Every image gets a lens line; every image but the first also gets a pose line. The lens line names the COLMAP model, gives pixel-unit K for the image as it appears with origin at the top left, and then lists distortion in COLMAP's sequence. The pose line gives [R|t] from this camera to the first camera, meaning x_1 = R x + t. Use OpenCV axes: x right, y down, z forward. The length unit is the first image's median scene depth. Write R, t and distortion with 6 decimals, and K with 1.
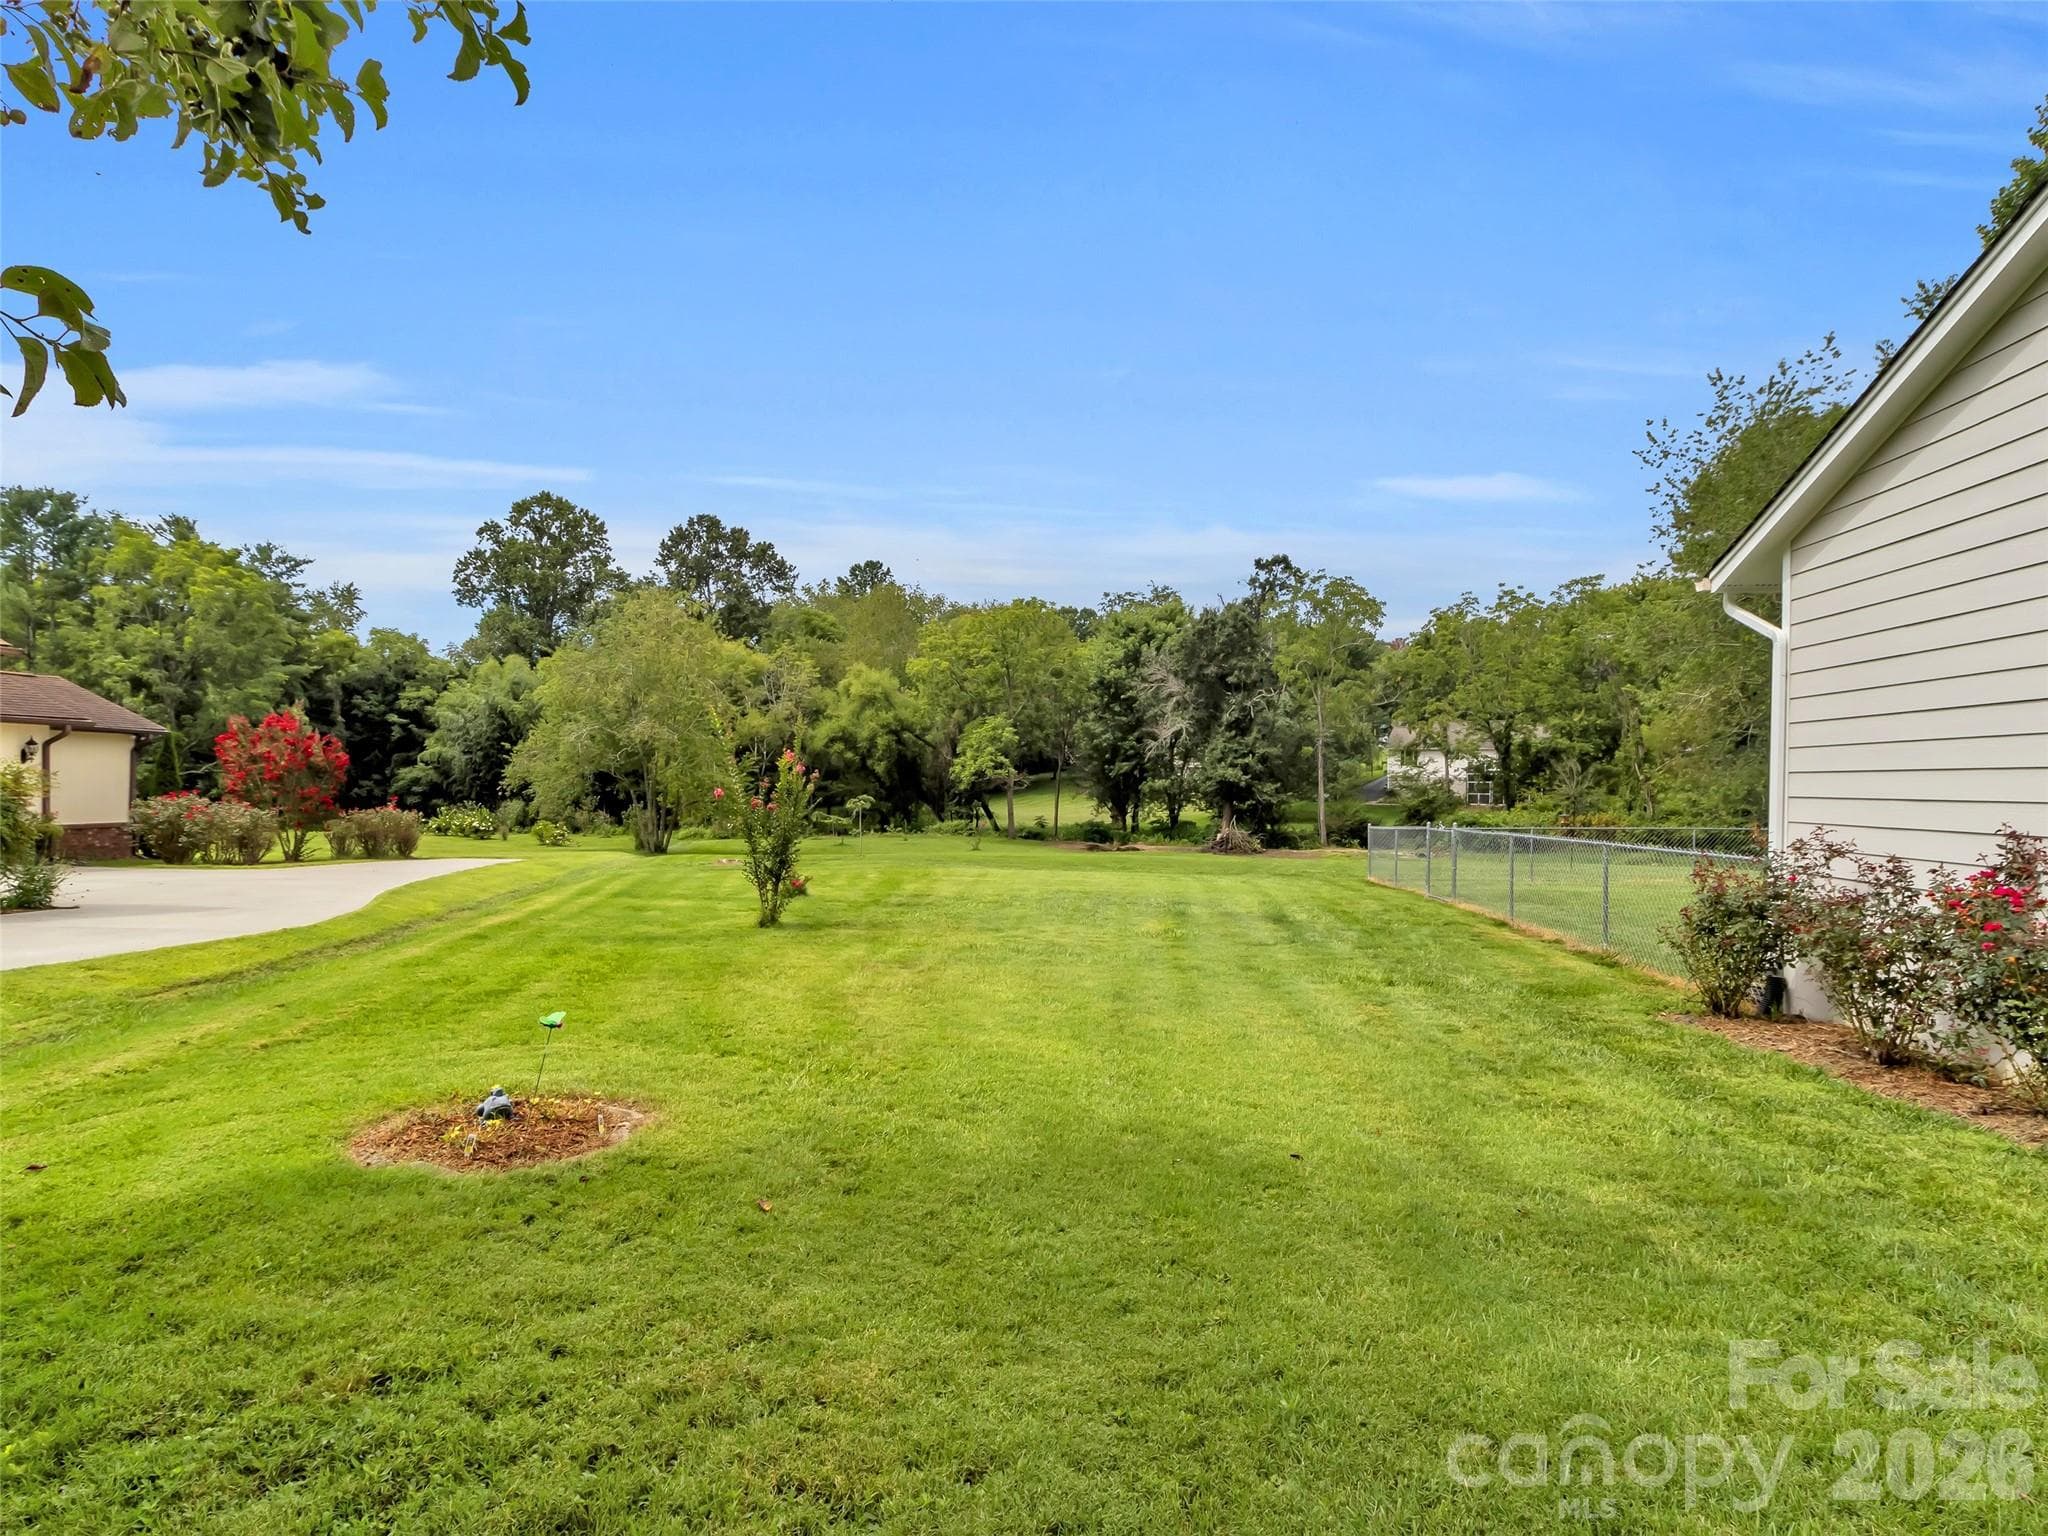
lens RADIAL K [[1100.9, 0, 1024.0], [0, 1100.9, 768.0], [0, 0, 1]] dist [0.003312, 0.001928]
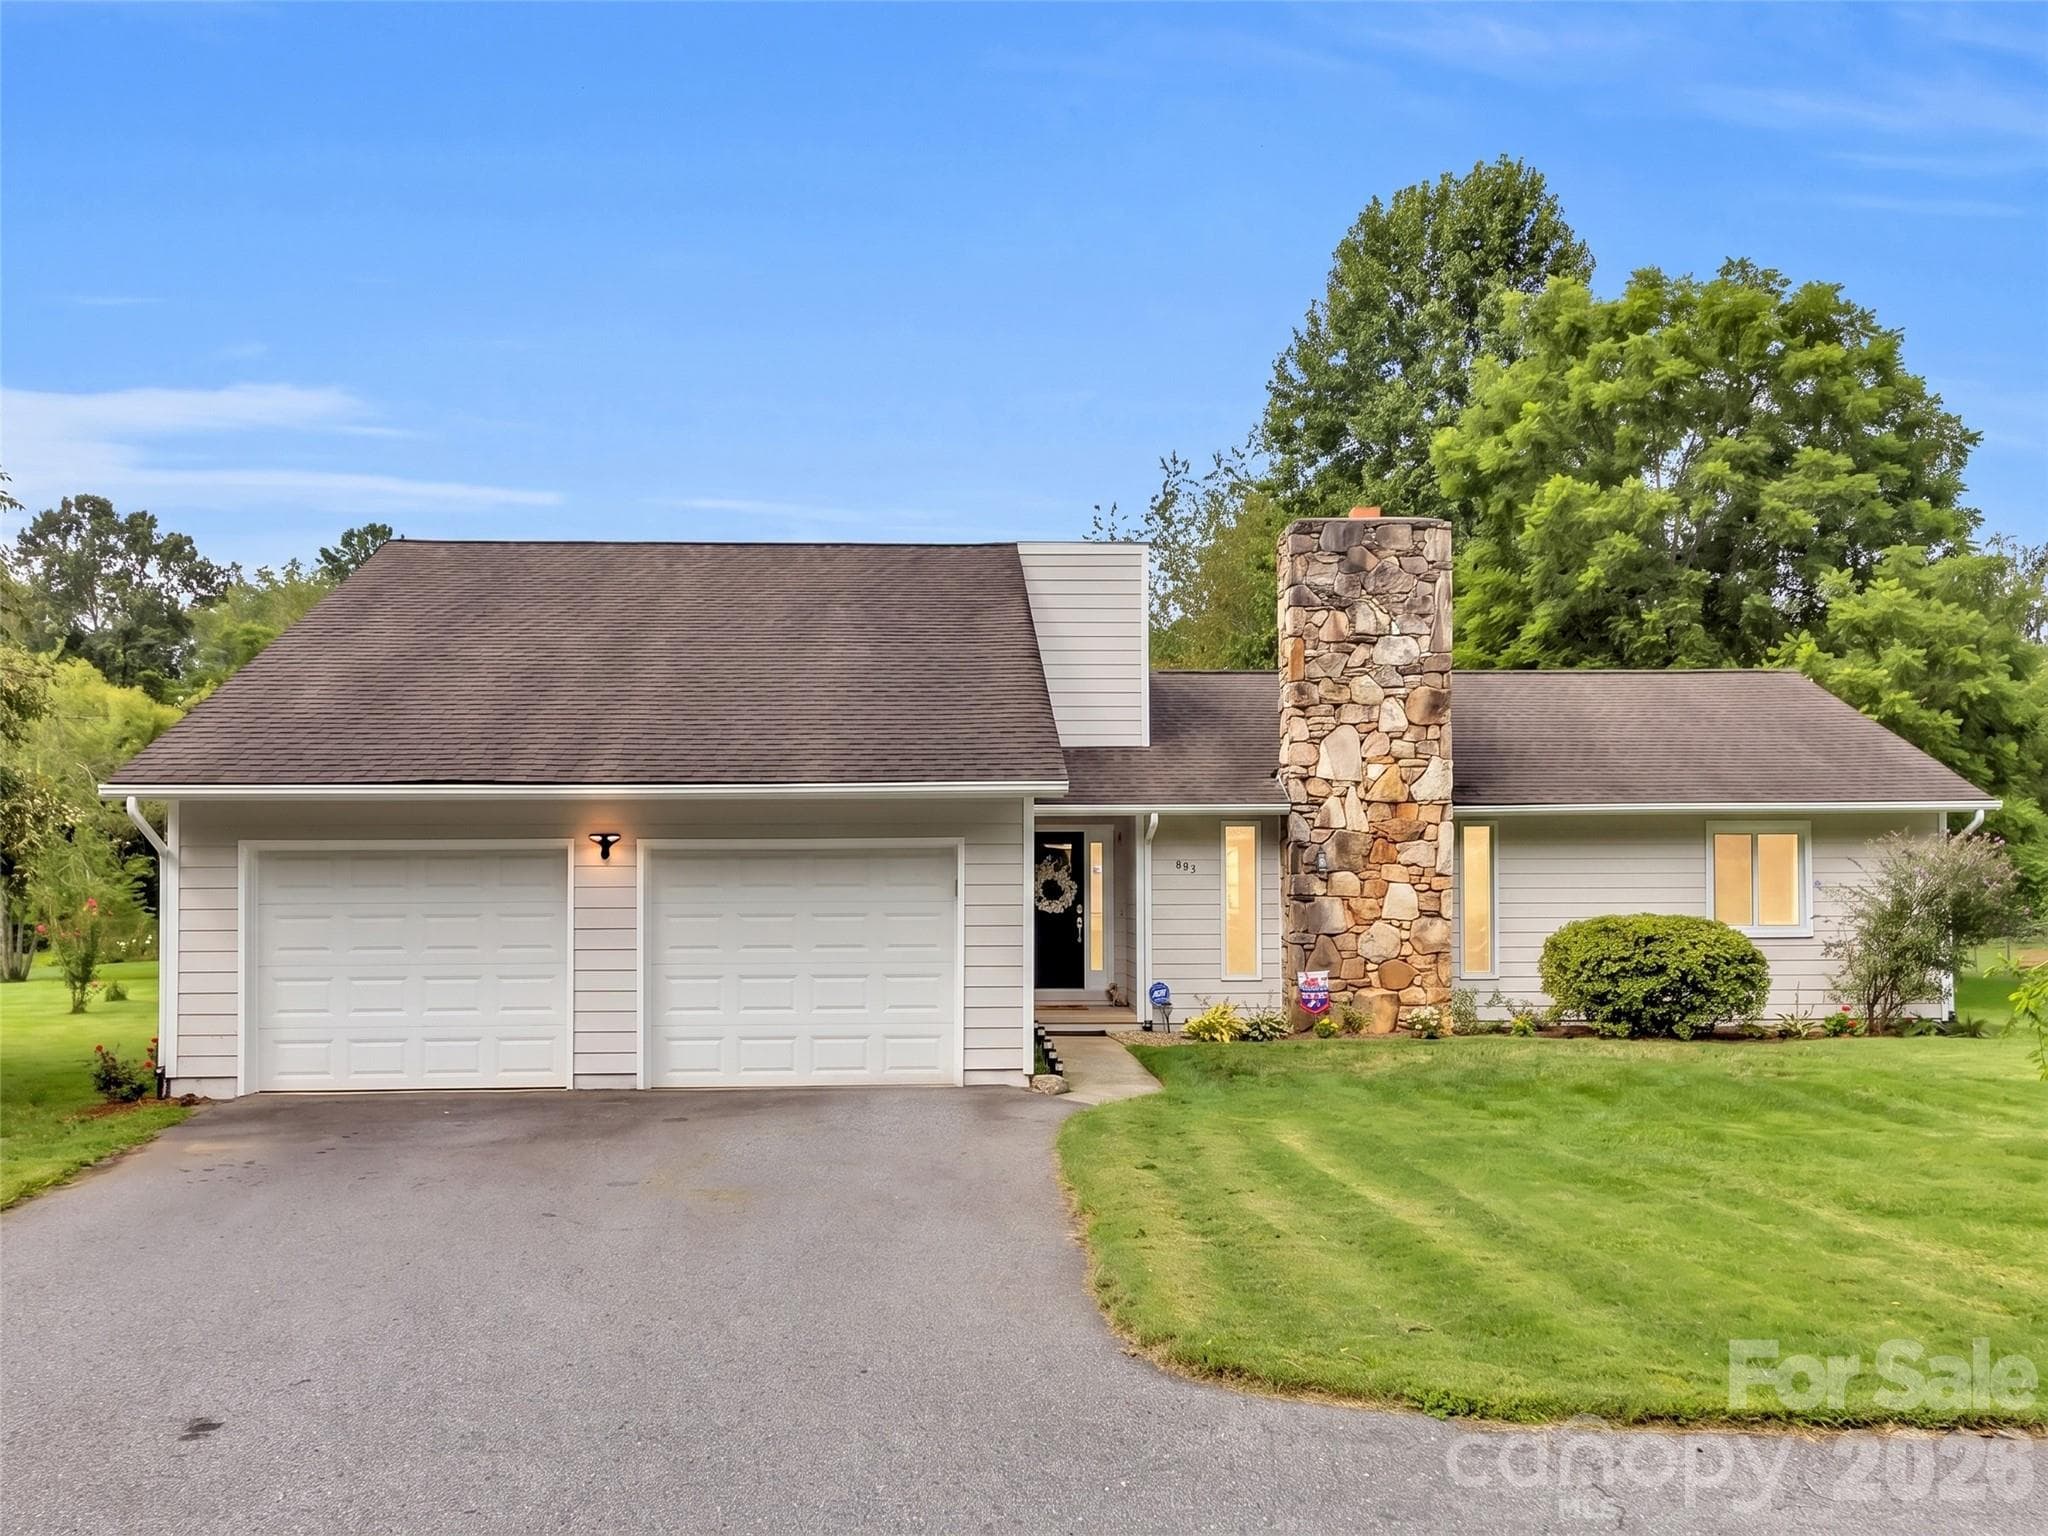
lens RADIAL K [[1871.1, 0, 1024.0], [0, 1871.1, 768.0], [0, 0, 1]] dist [-0.003335, -0.009027]
pose [[0.984607, -0.010930, 0.174441, 0.079810], [0.017056, 0.999288, -0.033657, -0.009557], [-0.173948, 0.036114, 0.984092, -0.240809]]
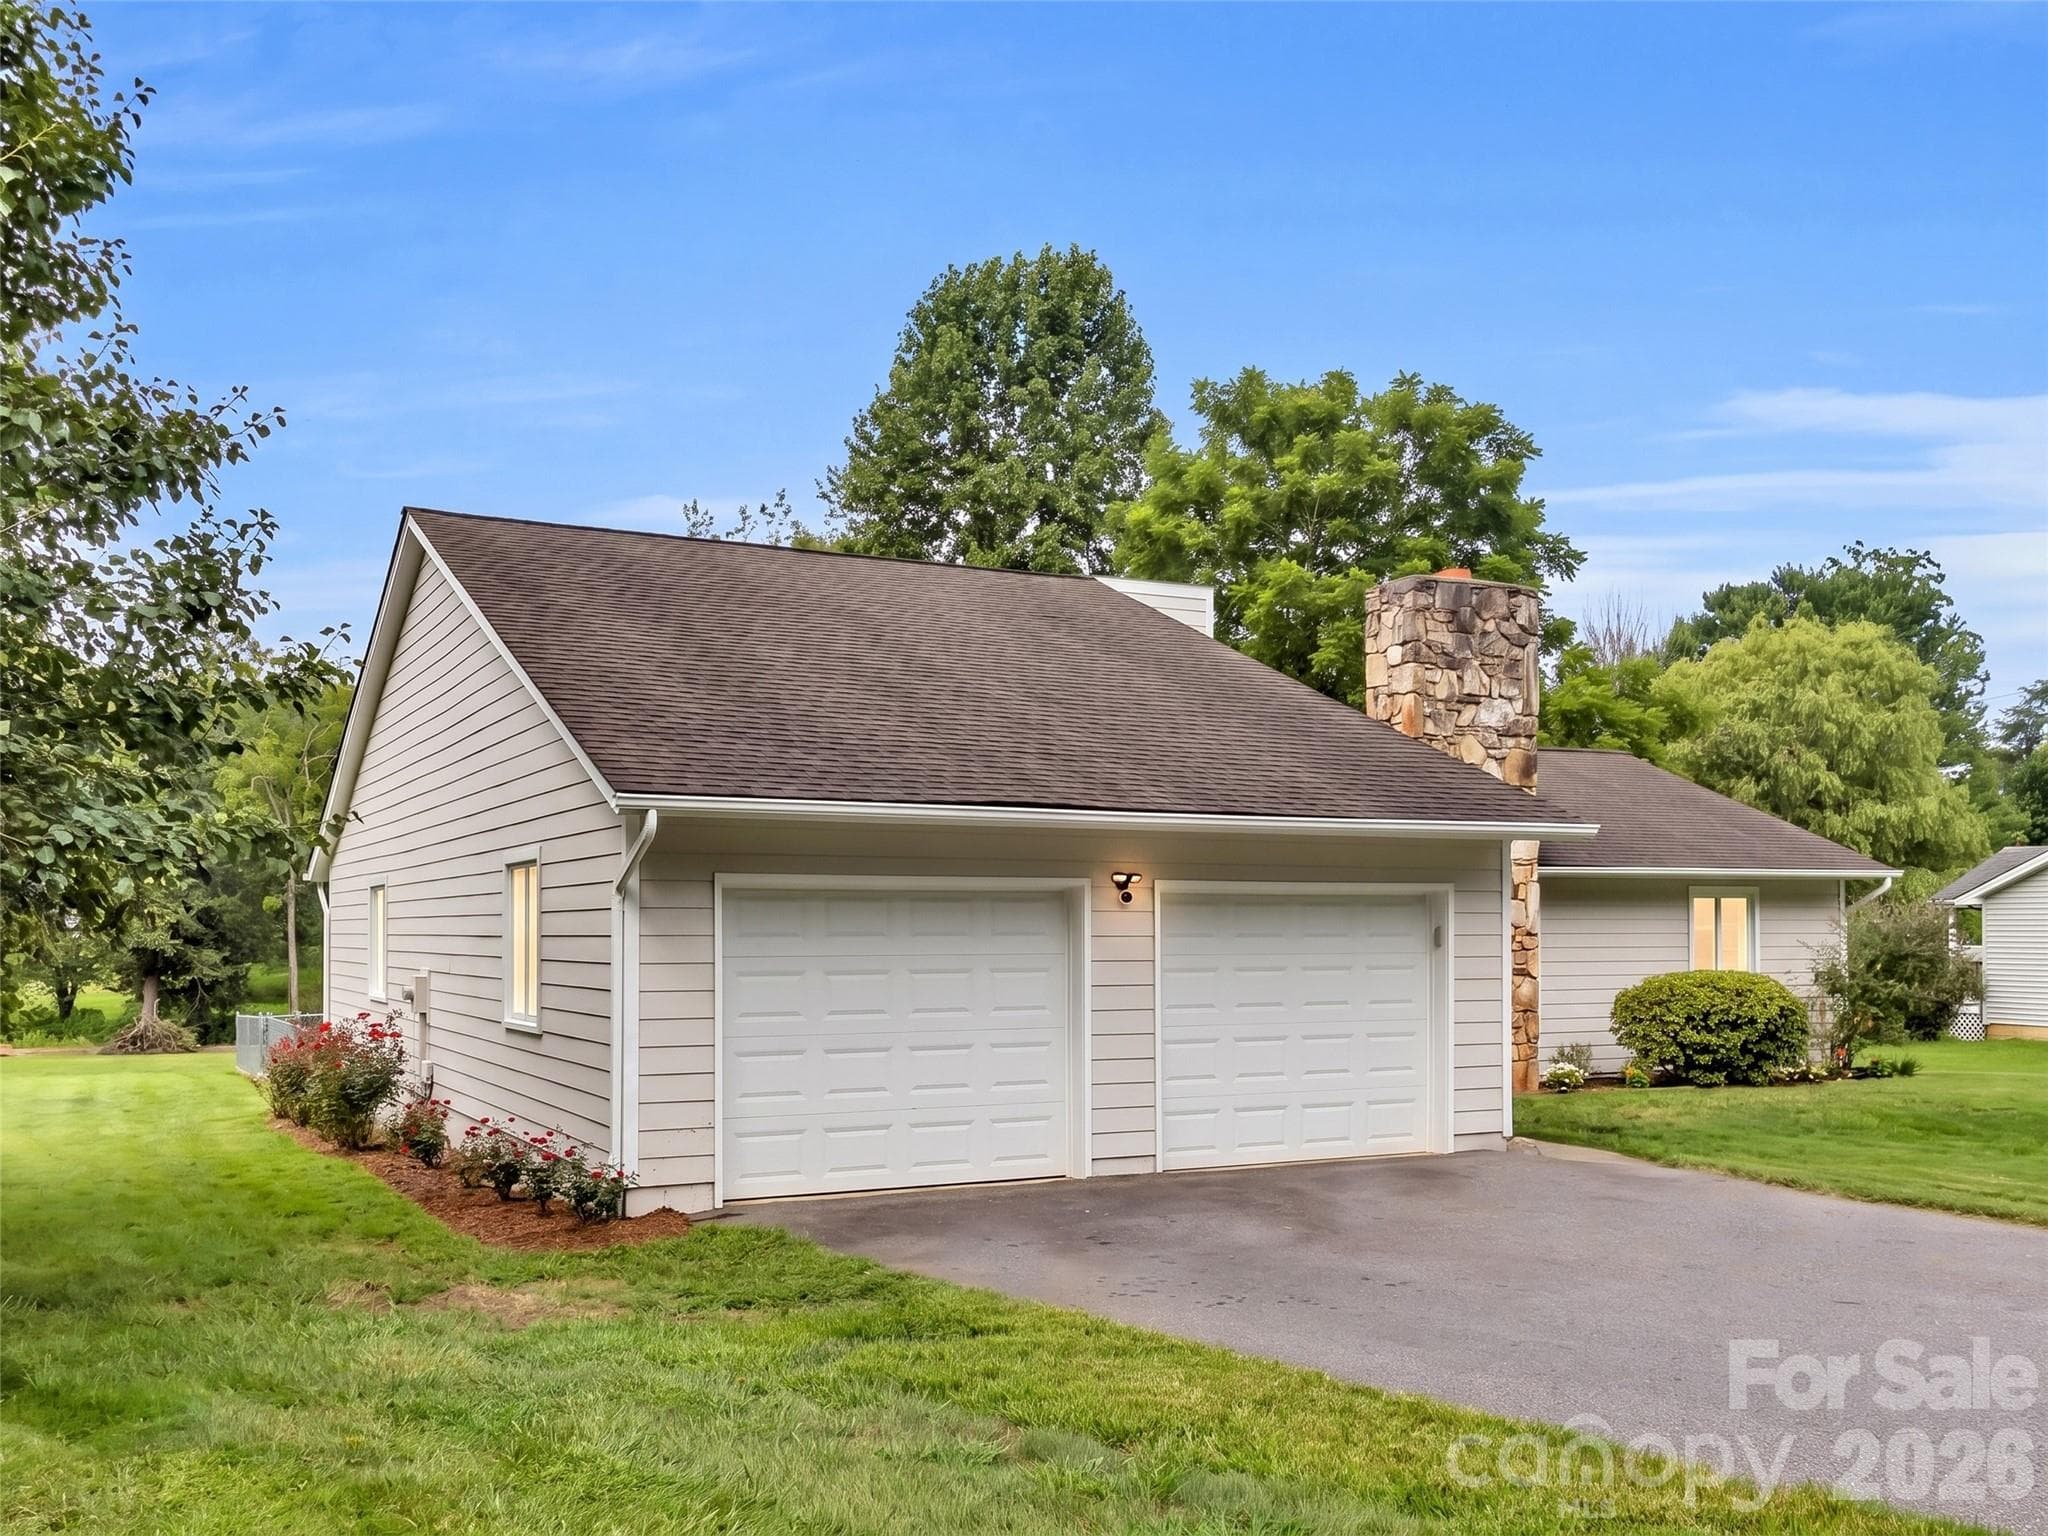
lens RADIAL K [[1906.4, 0, 1024.0], [0, 1906.4, 768.0], [0, 0, 1]] dist [-0.062552, 0.004713]
pose [[0.827663, 0.033474, 0.560227, -0.008178], [0.007180, 0.997506, -0.070209, -0.007972], [-0.561180, 0.062132, 0.825359, -0.189317]]
